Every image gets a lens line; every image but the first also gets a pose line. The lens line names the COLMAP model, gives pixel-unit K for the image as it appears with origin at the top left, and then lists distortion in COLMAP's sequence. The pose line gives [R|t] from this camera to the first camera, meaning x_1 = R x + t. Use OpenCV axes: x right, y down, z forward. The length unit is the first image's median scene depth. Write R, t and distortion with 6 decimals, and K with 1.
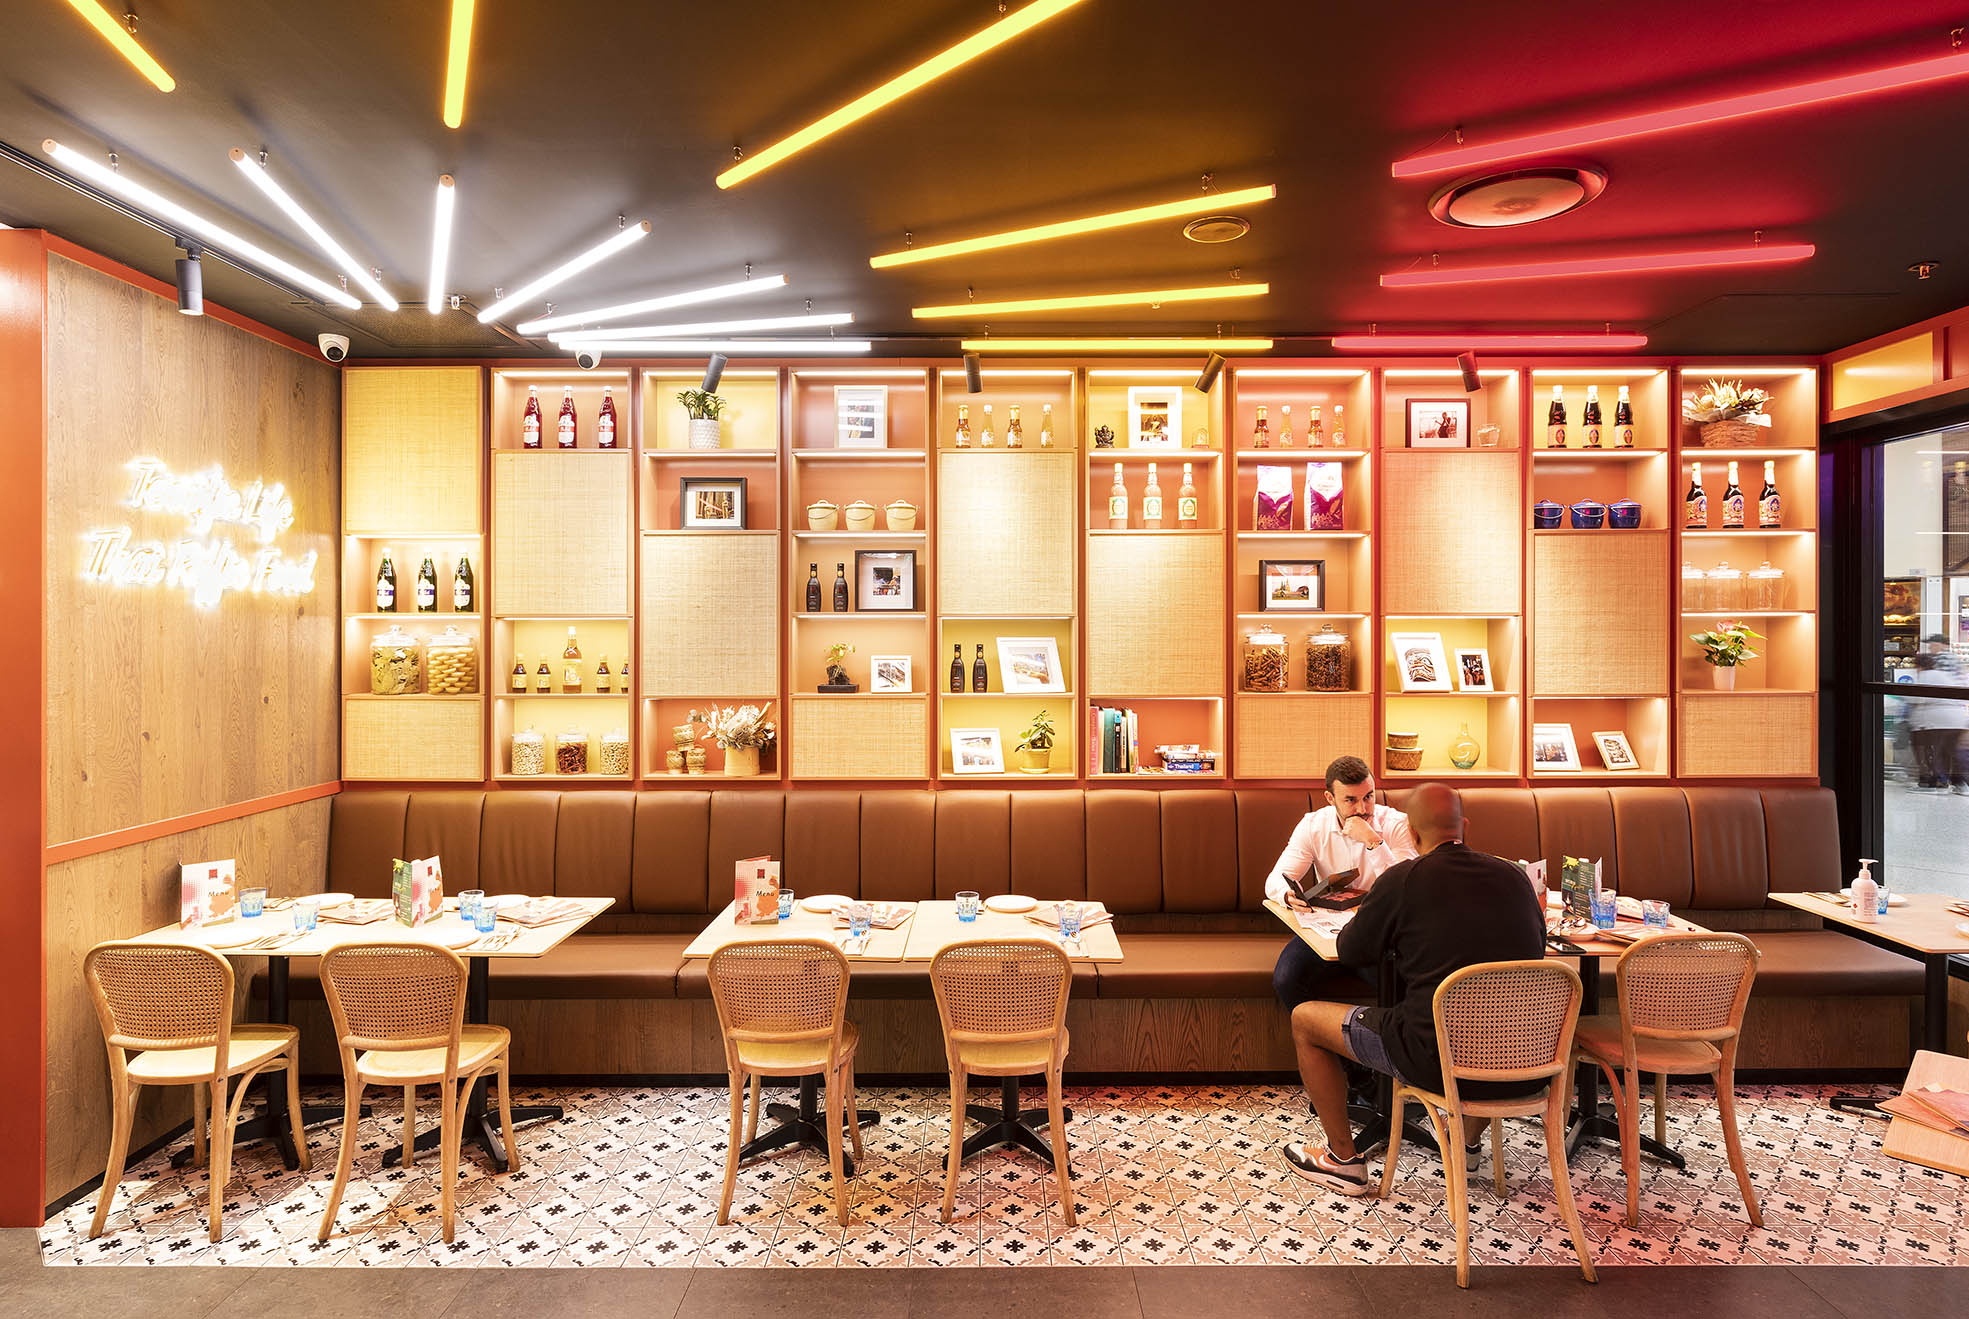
lens RADIAL K [[1078.9, 0, 987.2], [0, 1078.9, 628.8], [0, 0, 1]] dist [0.005327, -0.001084]
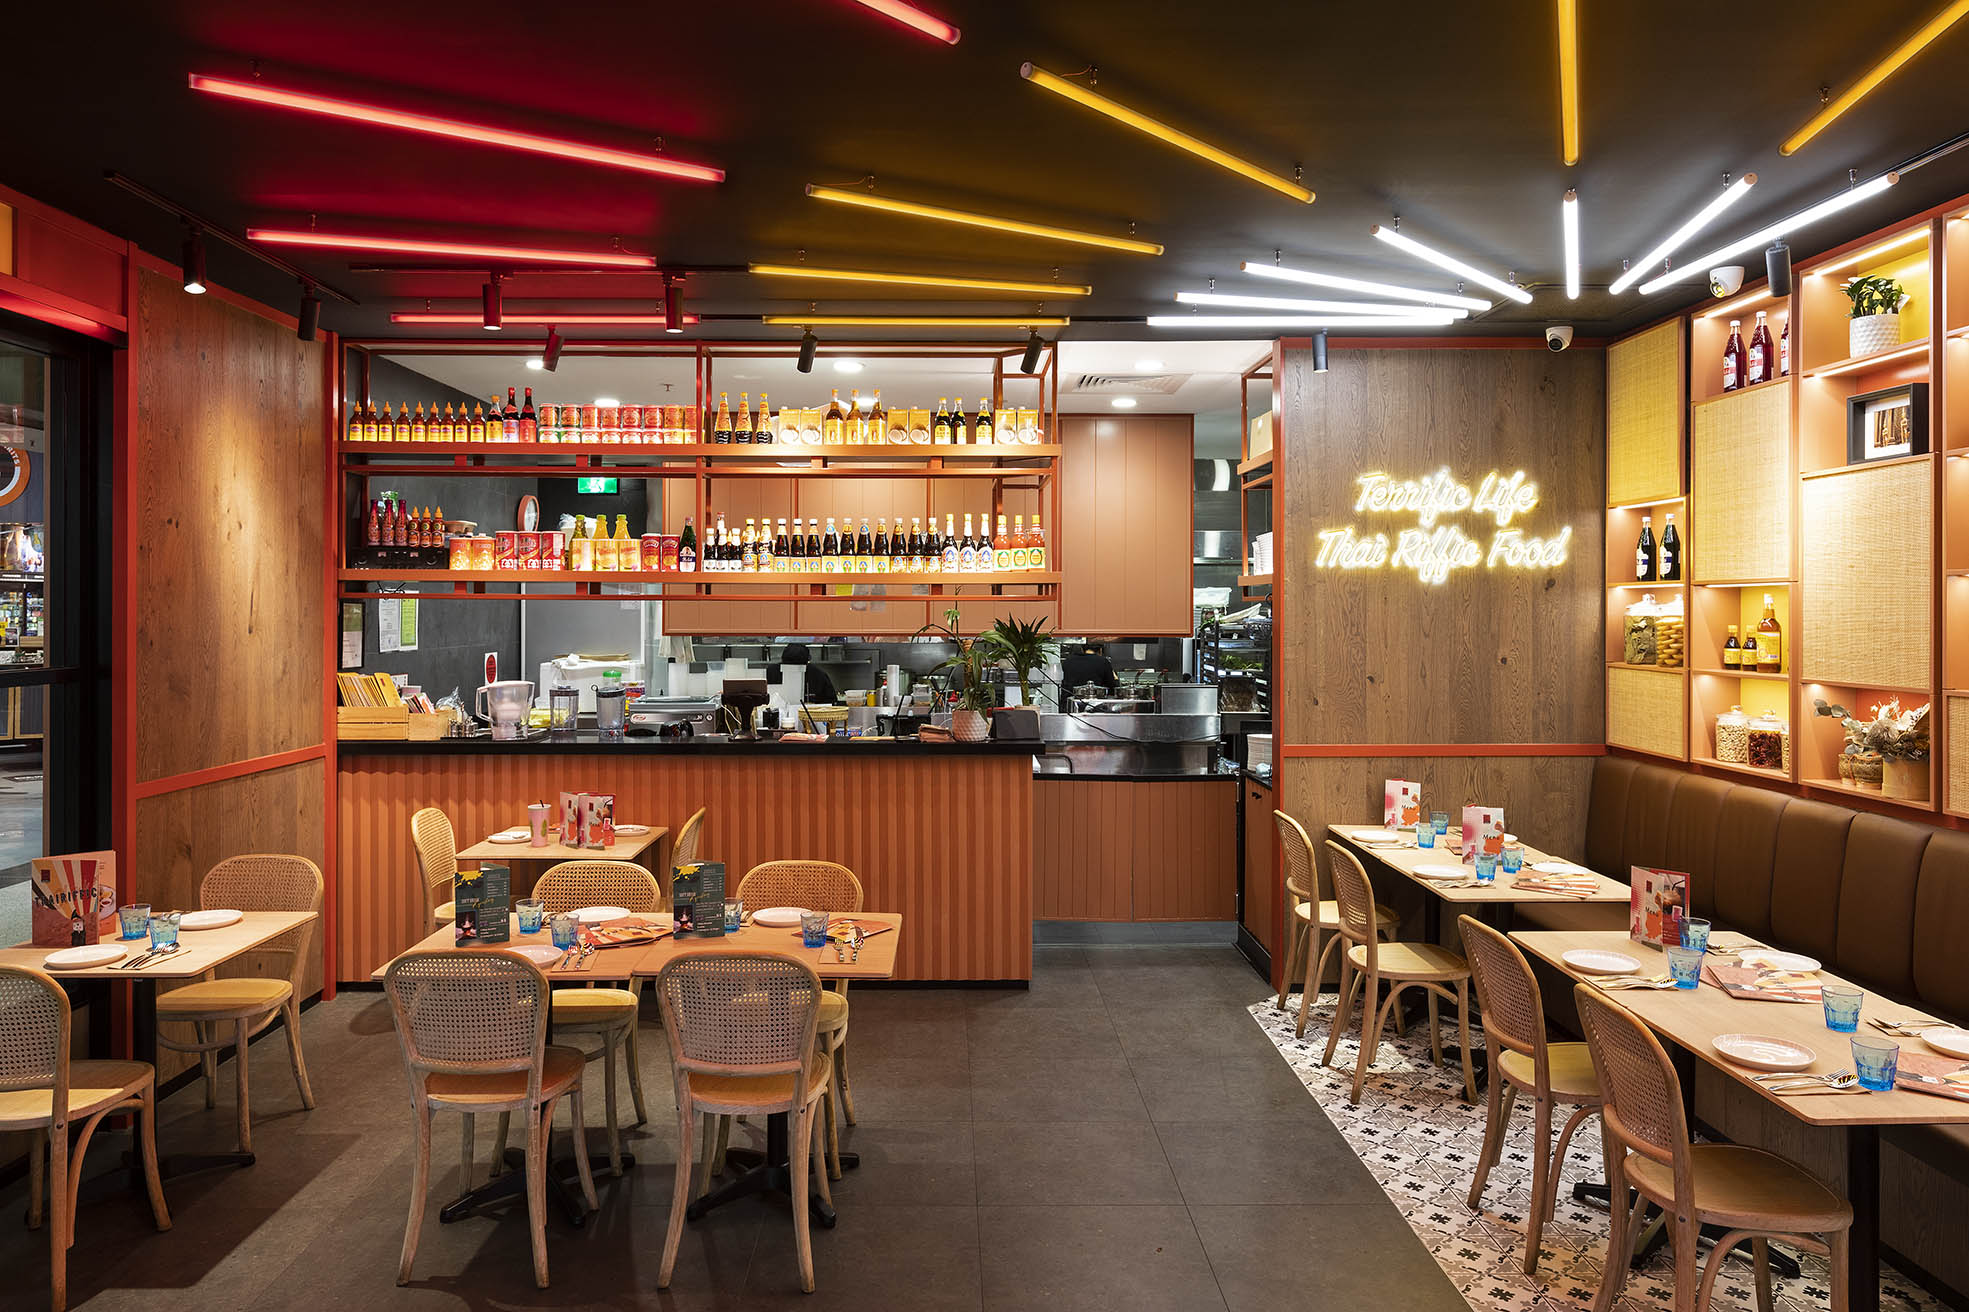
lens RADIAL K [[1239.7, 0, 979.2], [0, 1239.7, 621.1], [0, 0, 1]] dist [0.009162, -0.000550]
pose [[0.043109, 0.010915, -0.999011, 0.578424], [0.003646, 0.999932, 0.011082, 0.006085], [0.999064, -0.004120, 0.043066, 0.348730]]
